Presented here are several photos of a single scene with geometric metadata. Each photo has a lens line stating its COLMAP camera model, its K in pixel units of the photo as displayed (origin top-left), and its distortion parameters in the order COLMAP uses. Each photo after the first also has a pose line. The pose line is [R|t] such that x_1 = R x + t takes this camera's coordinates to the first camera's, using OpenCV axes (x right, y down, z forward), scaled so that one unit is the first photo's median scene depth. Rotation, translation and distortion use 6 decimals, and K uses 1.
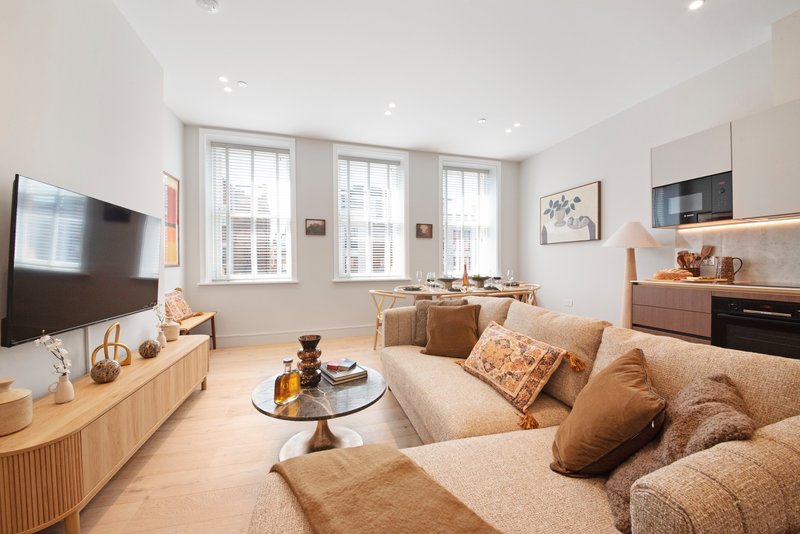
lens RADIAL K [[291.9, 0, 398.1], [0, 291.9, 265.6], [0, 0, 1]] dist [-0.012481, 0.000129]
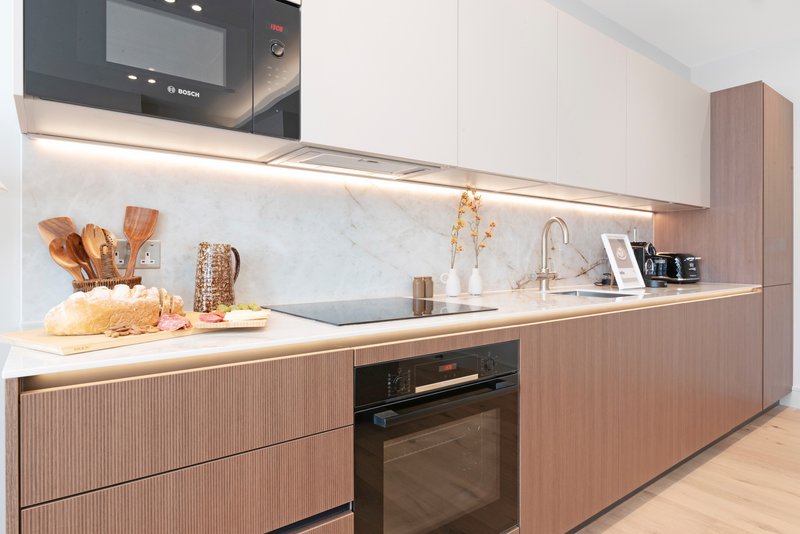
lens RADIAL K [[444.2, 0, 397.4], [0, 444.2, 264.3], [0, 0, 1]] dist [-0.006420, 0.000064]
pose [[-0.351013, -0.002766, 0.936367, 0.351019], [0.008610, 0.999944, 0.006181, -0.004411], [-0.936331, 0.010232, -0.350969, 0.634621]]
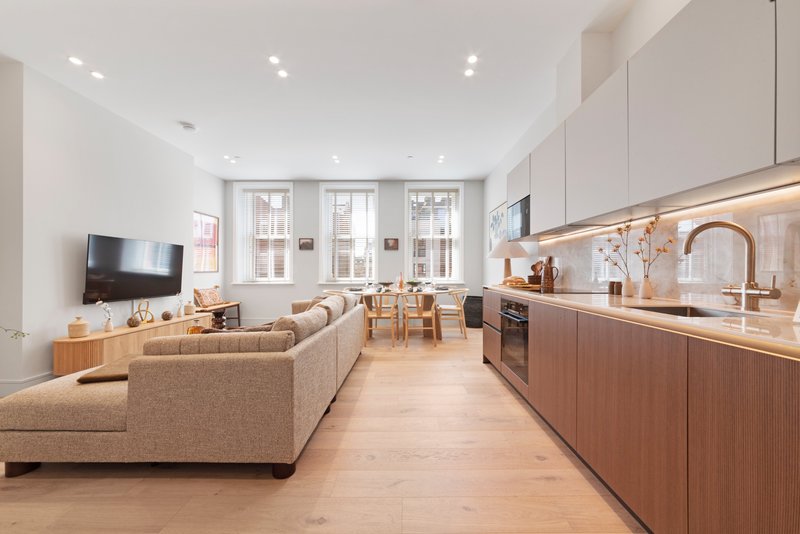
lens RADIAL K [[278.9, 0, 398.8], [0, 278.9, 270.0], [0, 0, 1]] dist [-0.007887, 0.000064]
pose [[0.961600, 0.001671, -0.274451, 0.566676], [-0.003394, 0.999977, -0.005803, -0.003645], [0.274436, 0.006512, 0.961583, -0.169538]]
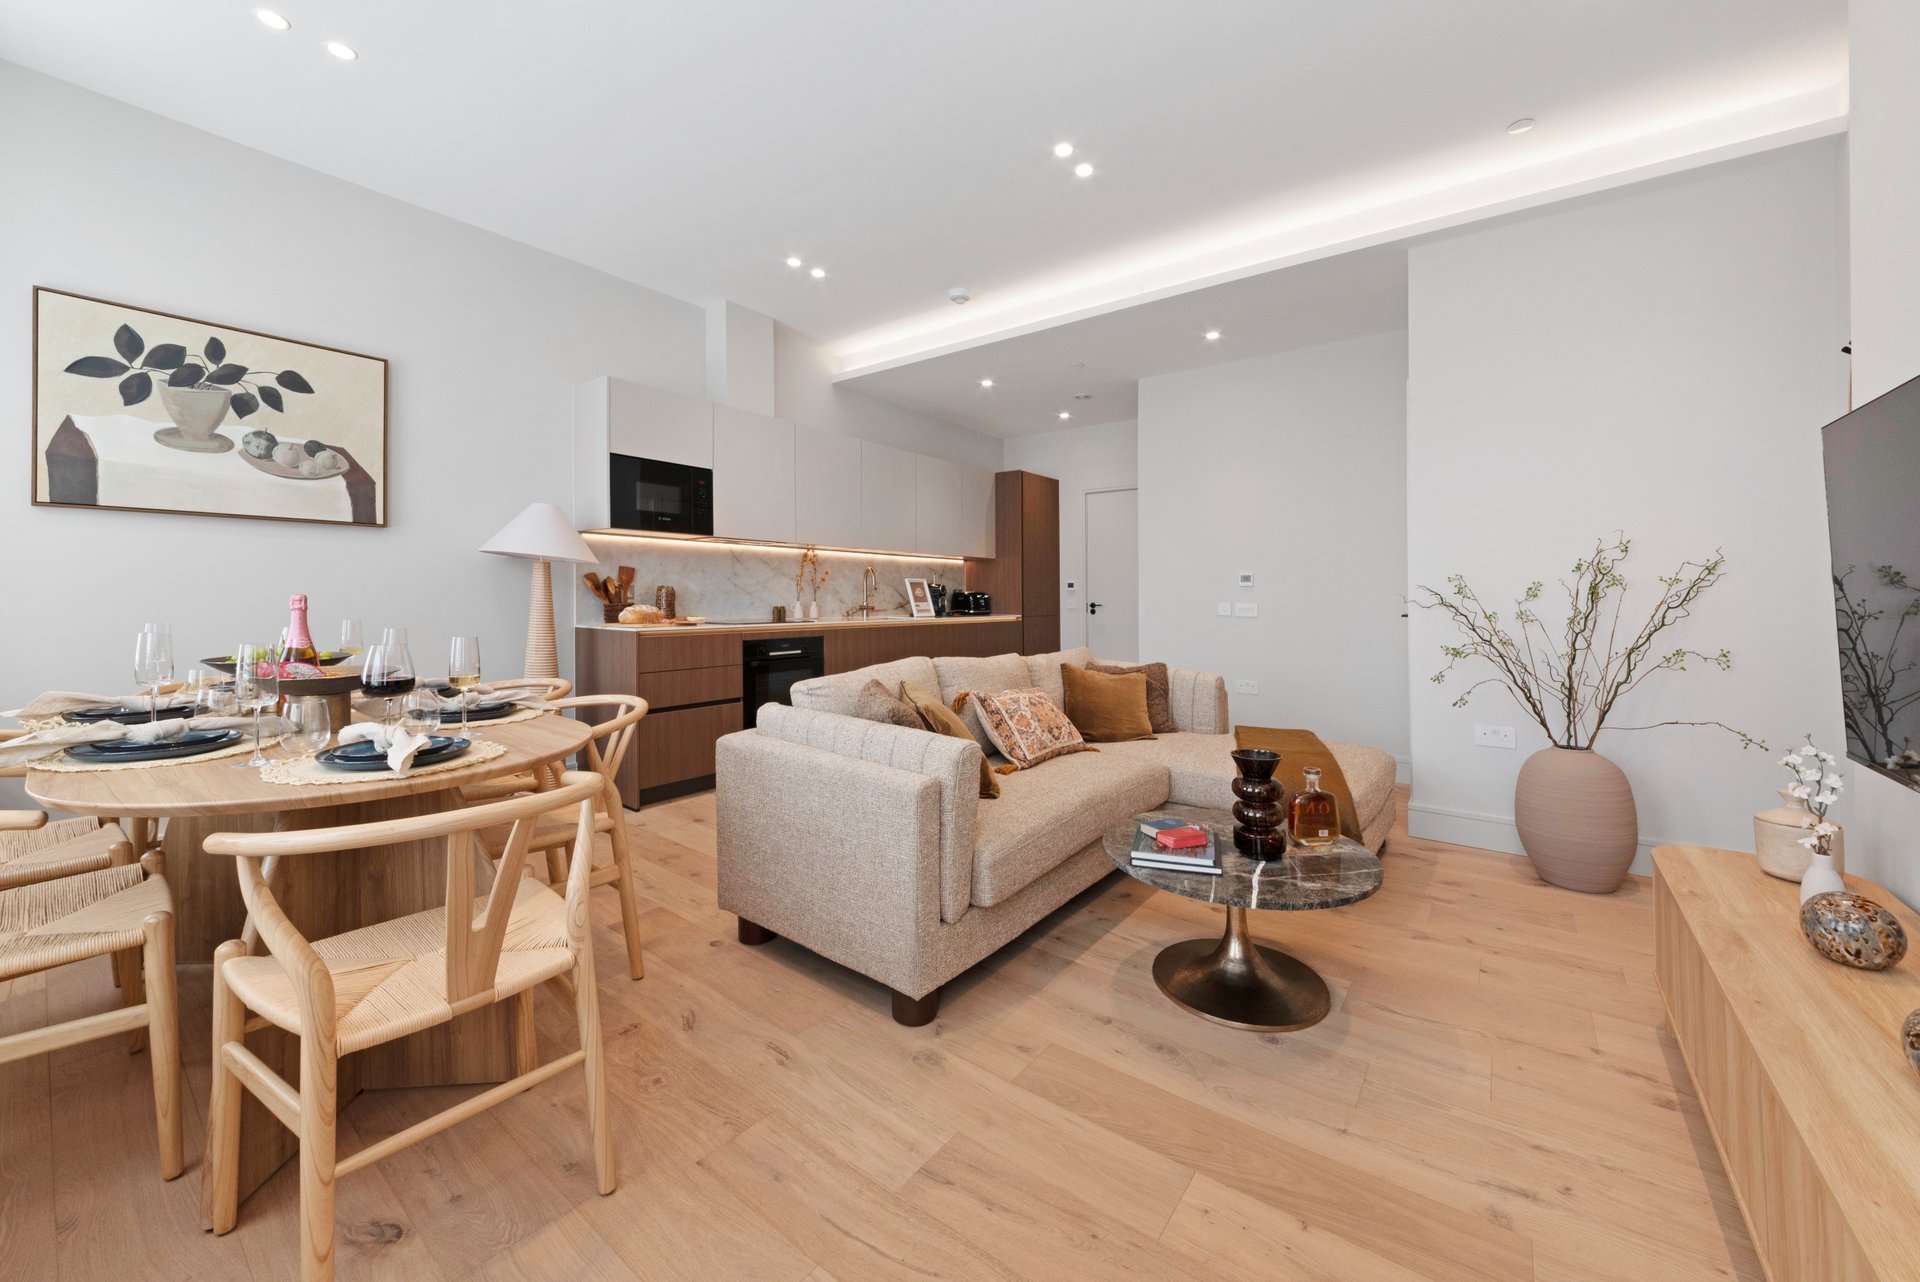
lens RADIAL K [[700.6, 0, 884.9], [0, 700.6, 606.1], [0, 0, 1]] dist [-0.012481, 0.000129]
pose [[-0.523203, 0.001901, 0.852206, -0.345682], [0.008298, 0.999961, 0.002864, 0.009997], [-0.852167, 0.008570, -0.523199, 0.920980]]
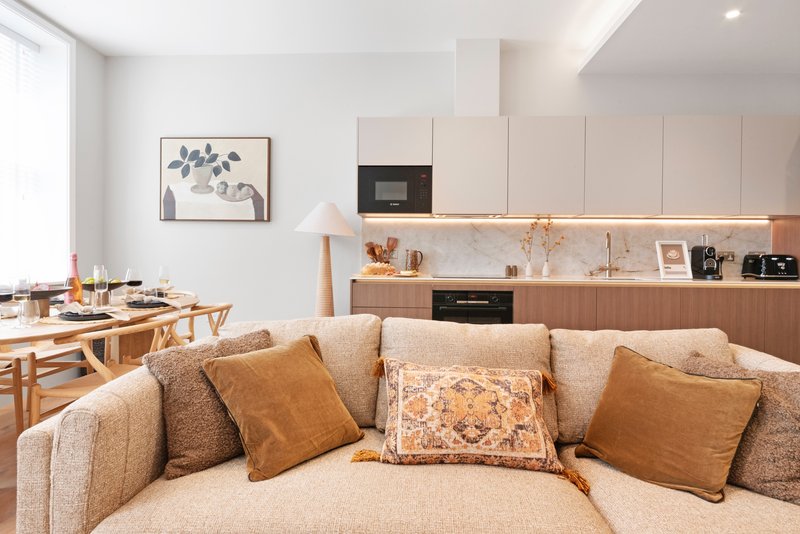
lens RADIAL K [[444.2, 0, 403.3], [0, 444.2, 266.8], [0, 0, 1]] dist [-0.006420, 0.000064]
pose [[0.326557, -0.012267, 0.945098, -0.220789], [-0.007567, 0.999850, 0.015592, 0.002473], [-0.945147, -0.012243, 0.326415, 0.335957]]
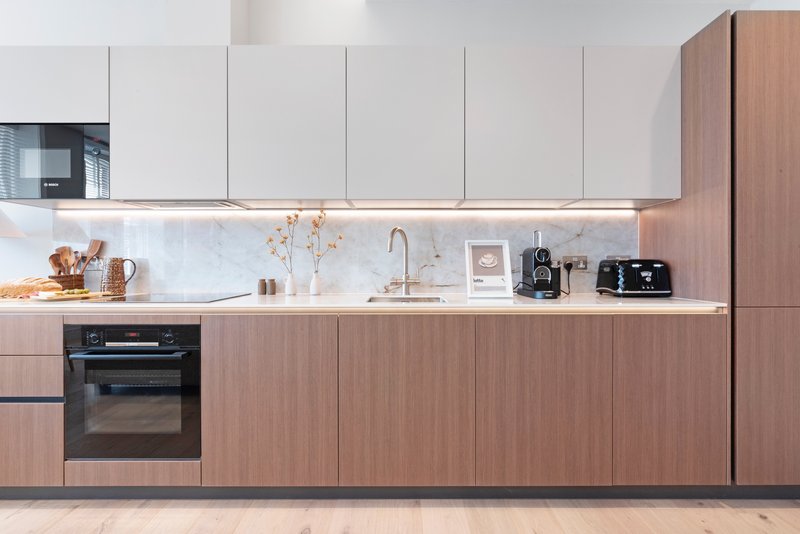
lens RADIAL K [[393.3, 0, 400.0], [0, 393.3, 268.4], [0, 0, 1]] dist [0.003497, -0.001268]
pose [[0.267565, 0.003507, 0.963533, 0.287724], [0.002460, 0.999988, -0.004323, -0.000272], [-0.963537, 0.003527, 0.267553, 0.078145]]
